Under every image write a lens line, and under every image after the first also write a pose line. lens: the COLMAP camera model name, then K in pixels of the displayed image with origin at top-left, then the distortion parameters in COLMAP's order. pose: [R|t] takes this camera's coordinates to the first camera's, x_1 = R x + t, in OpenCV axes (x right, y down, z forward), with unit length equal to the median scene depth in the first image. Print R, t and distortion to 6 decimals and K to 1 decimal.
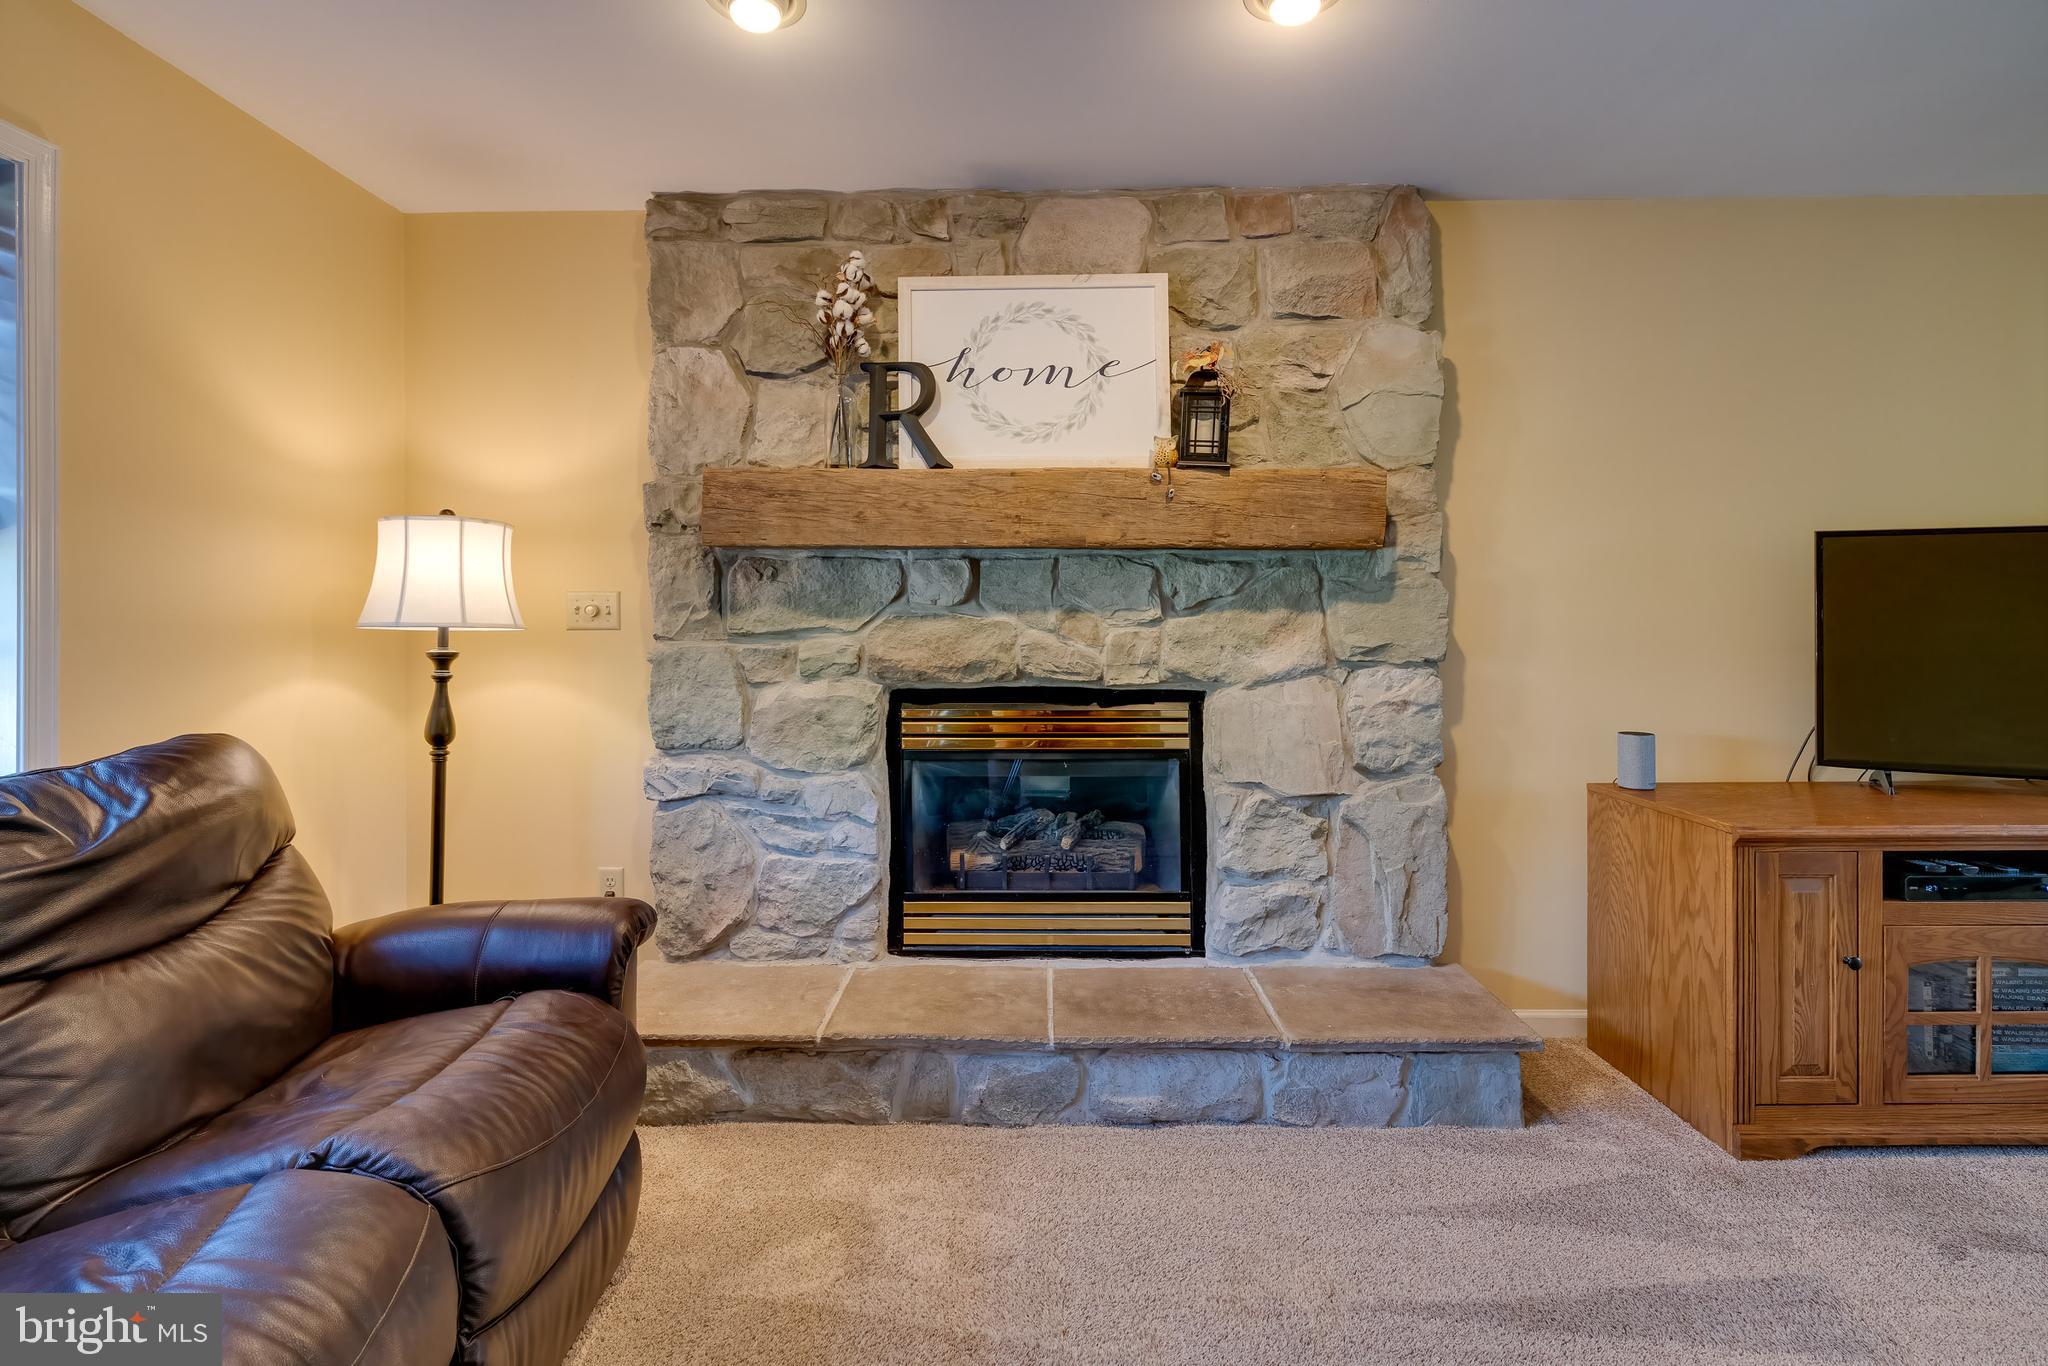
lens RADIAL K [[943.6, 0, 1024.8], [0, 943.6, 611.3], [0, 0, 1]] dist [-0.013998, 0.006746]
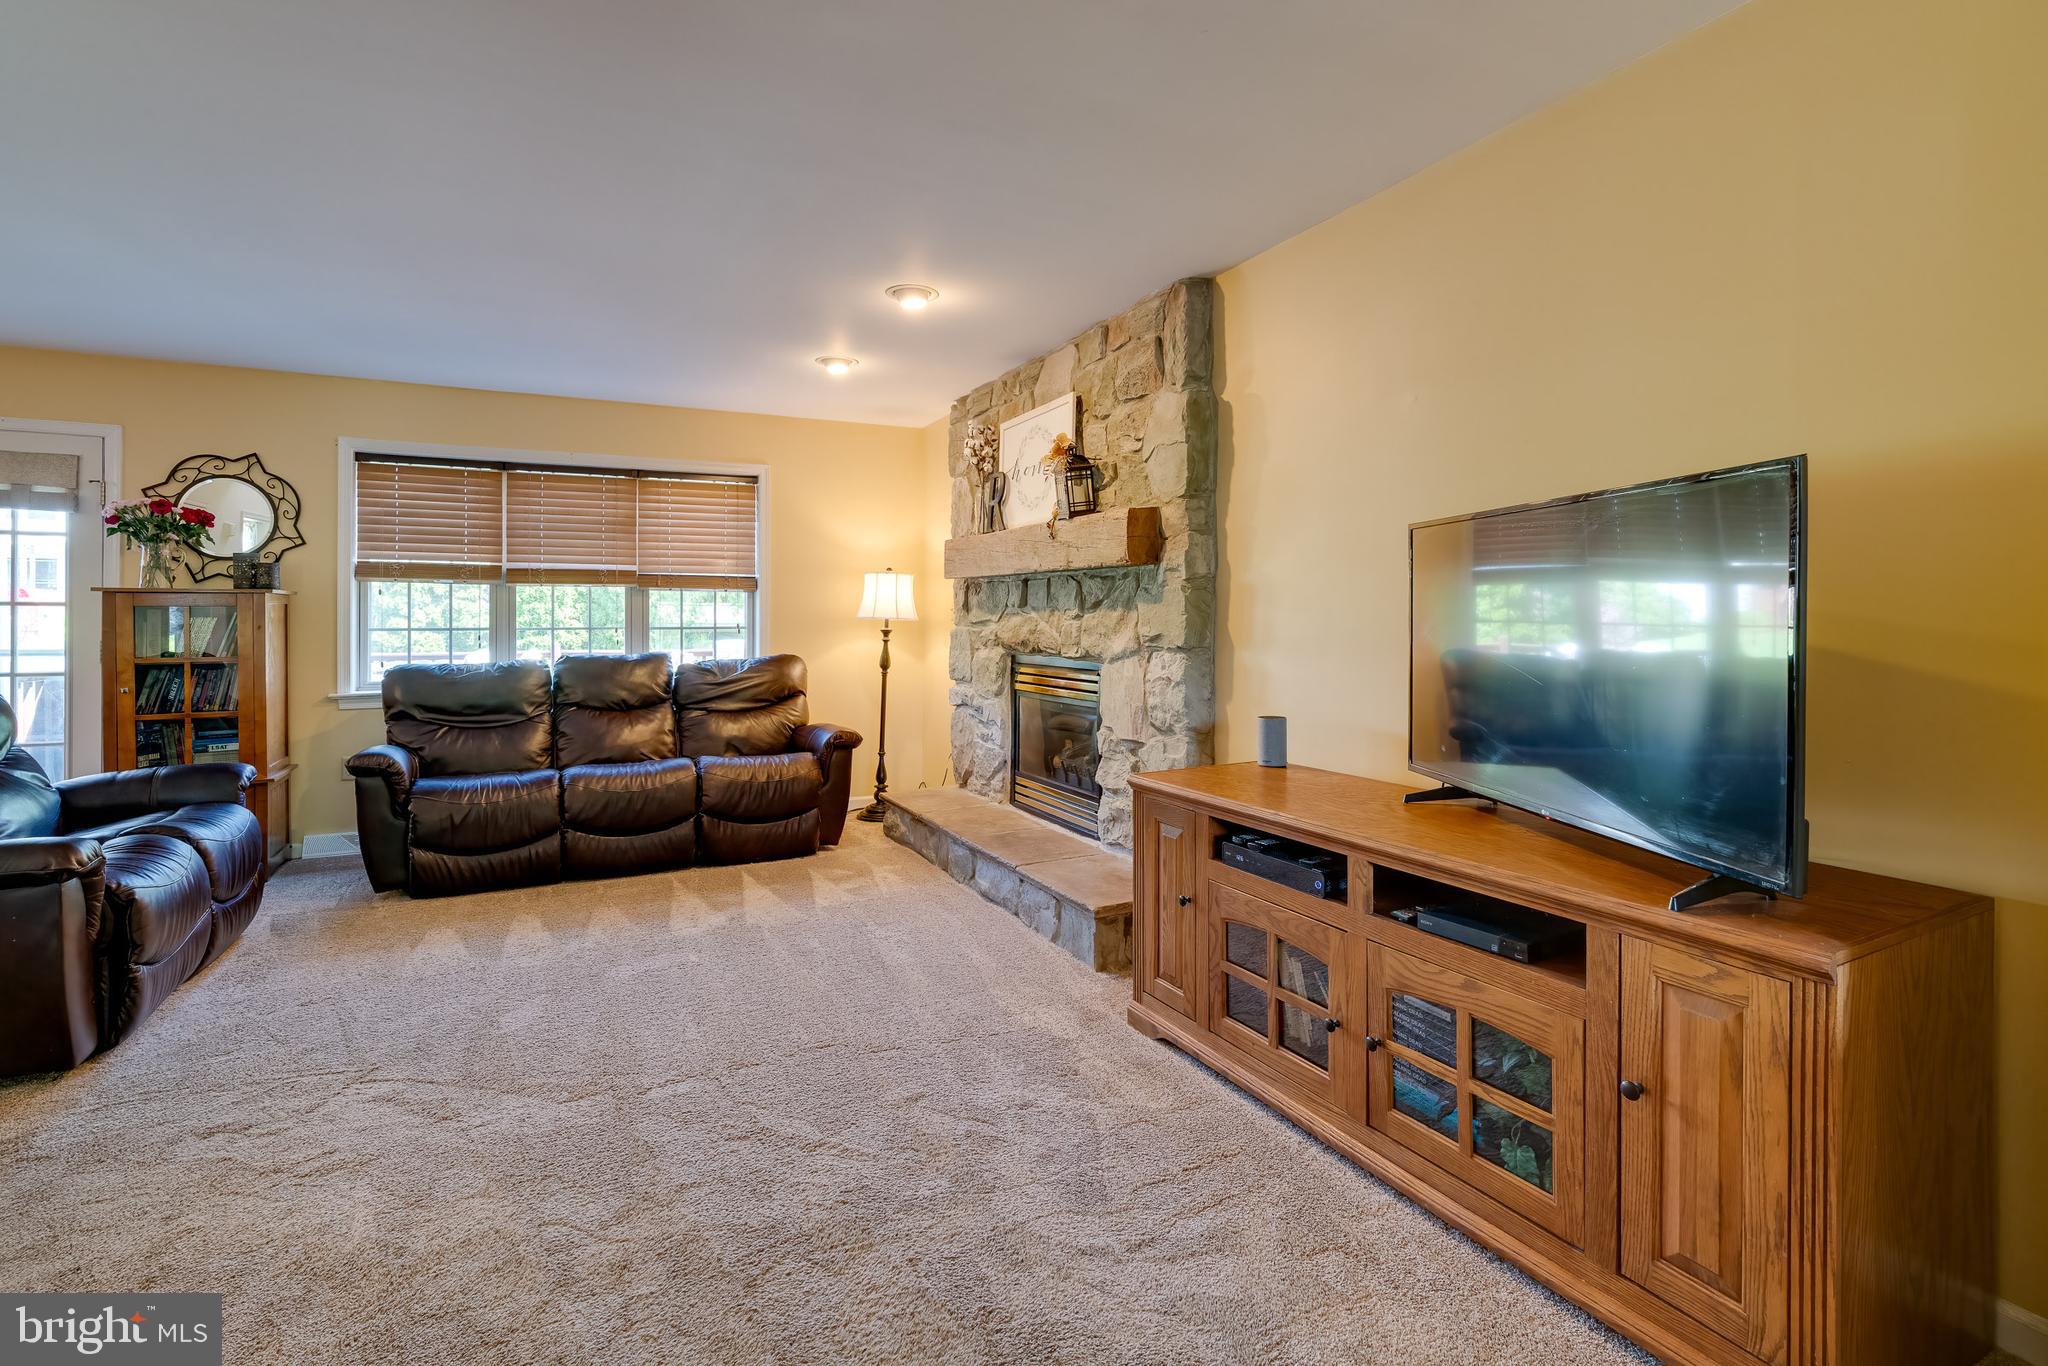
lens RADIAL K [[943.6, 0, 990.9], [0, 943.6, 631.6], [0, 0, 1]] dist [-0.013998, 0.006746]
pose [[0.428369, 0.015175, -0.903477, 1.486102], [0.005536, 0.999796, 0.019417, 0.003889], [0.903587, -0.013320, 0.428197, 0.208344]]
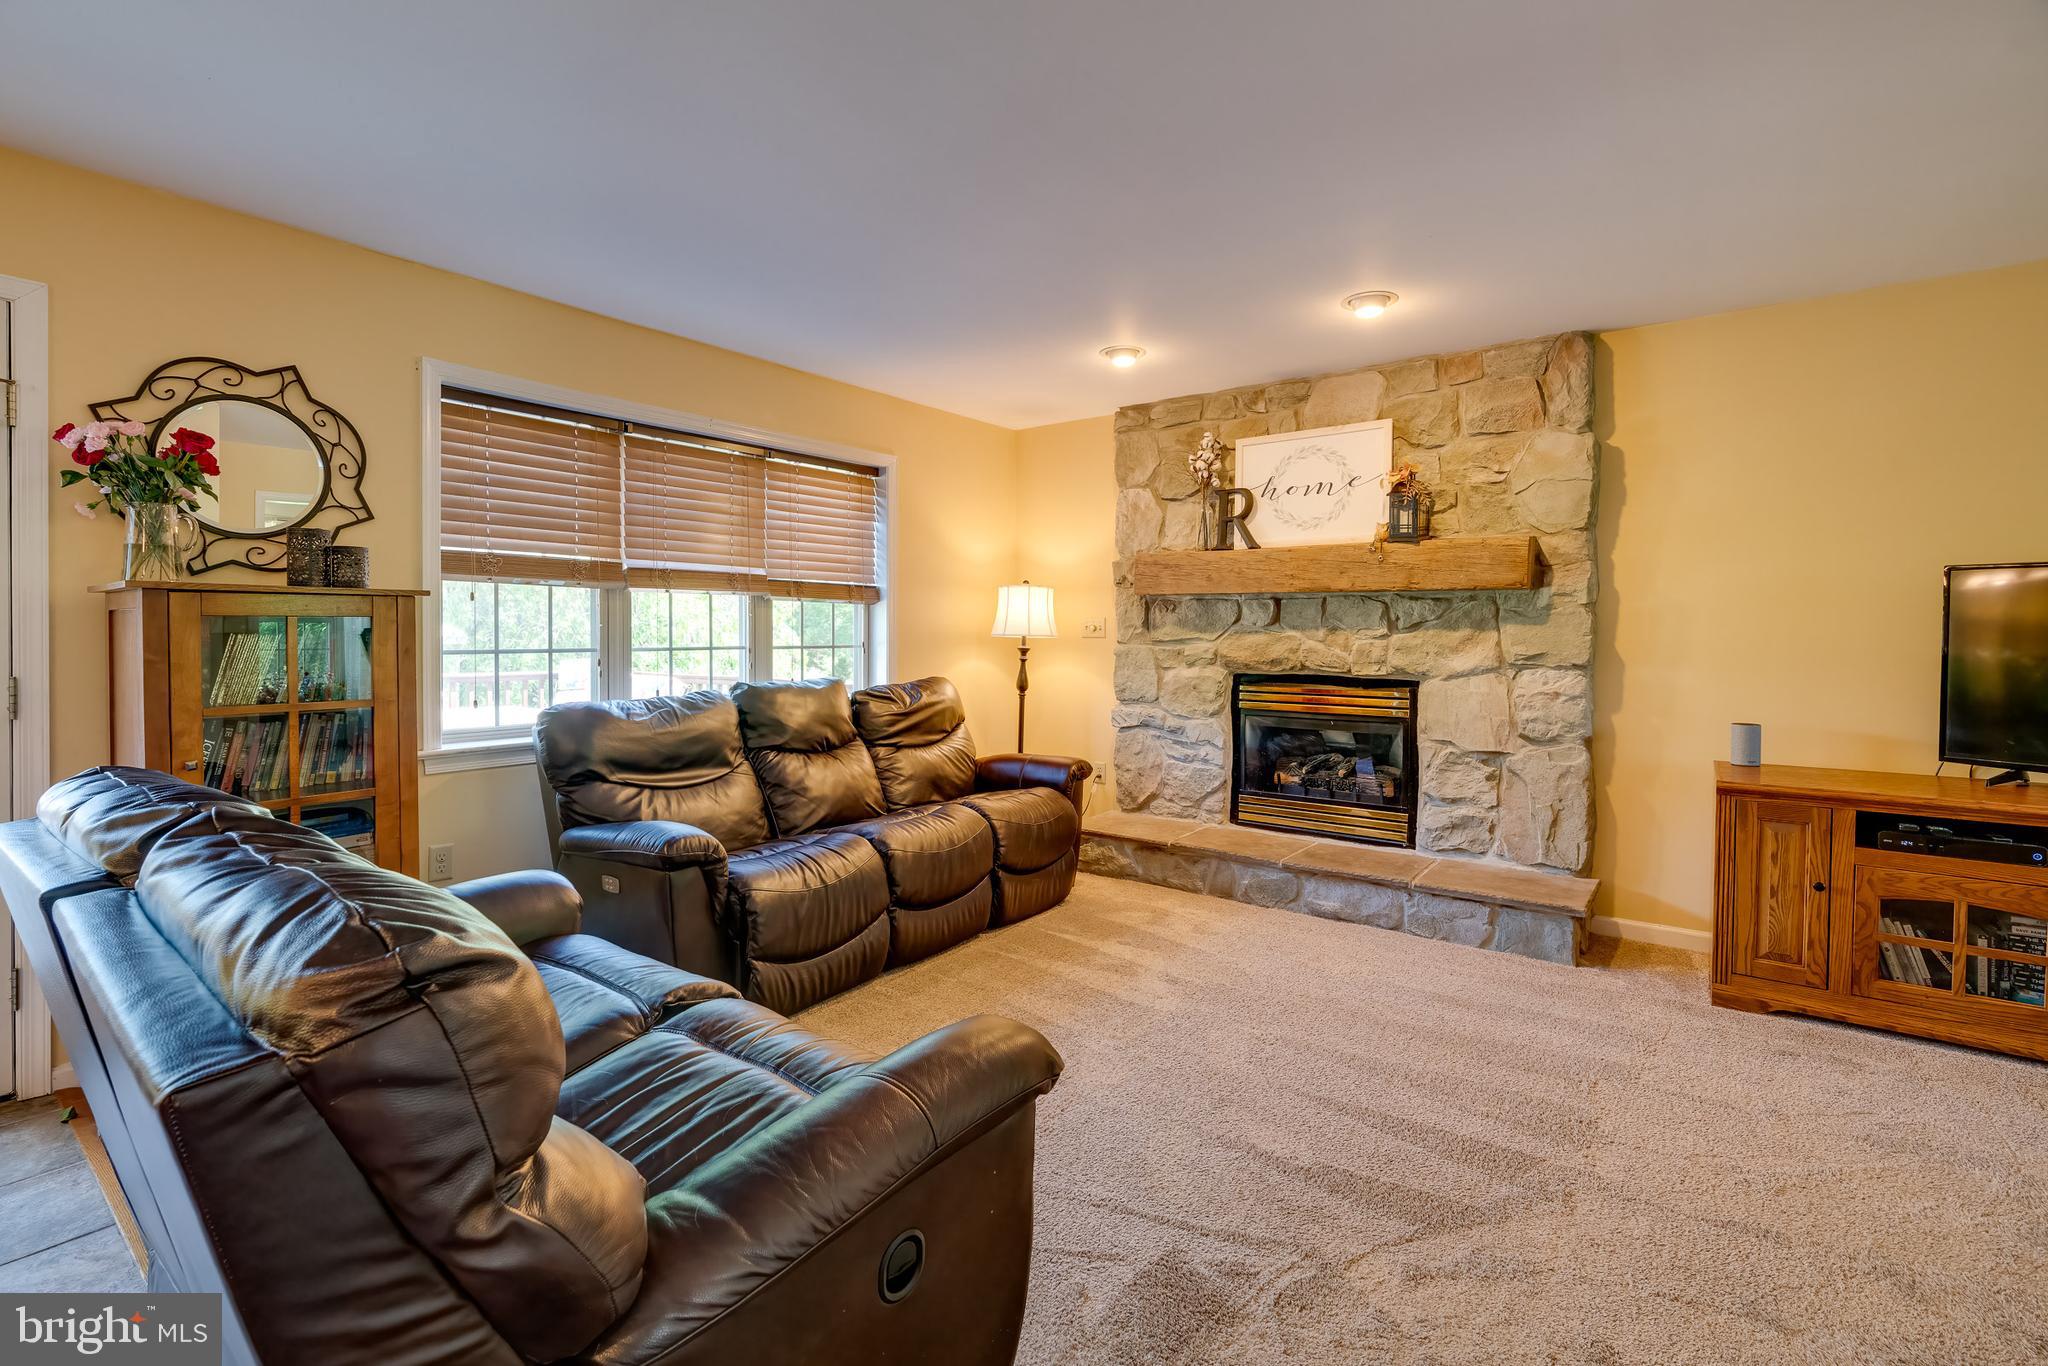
lens RADIAL K [[943.6, 0, 1026.4], [0, 943.6, 653.8], [0, 0, 1]] dist [-0.013998, 0.006746]
pose [[0.797430, 0.020439, -0.603066, 0.623073], [-0.001959, 0.999509, 0.031284, -0.008578], [0.603409, -0.023766, 0.797078, -0.648260]]
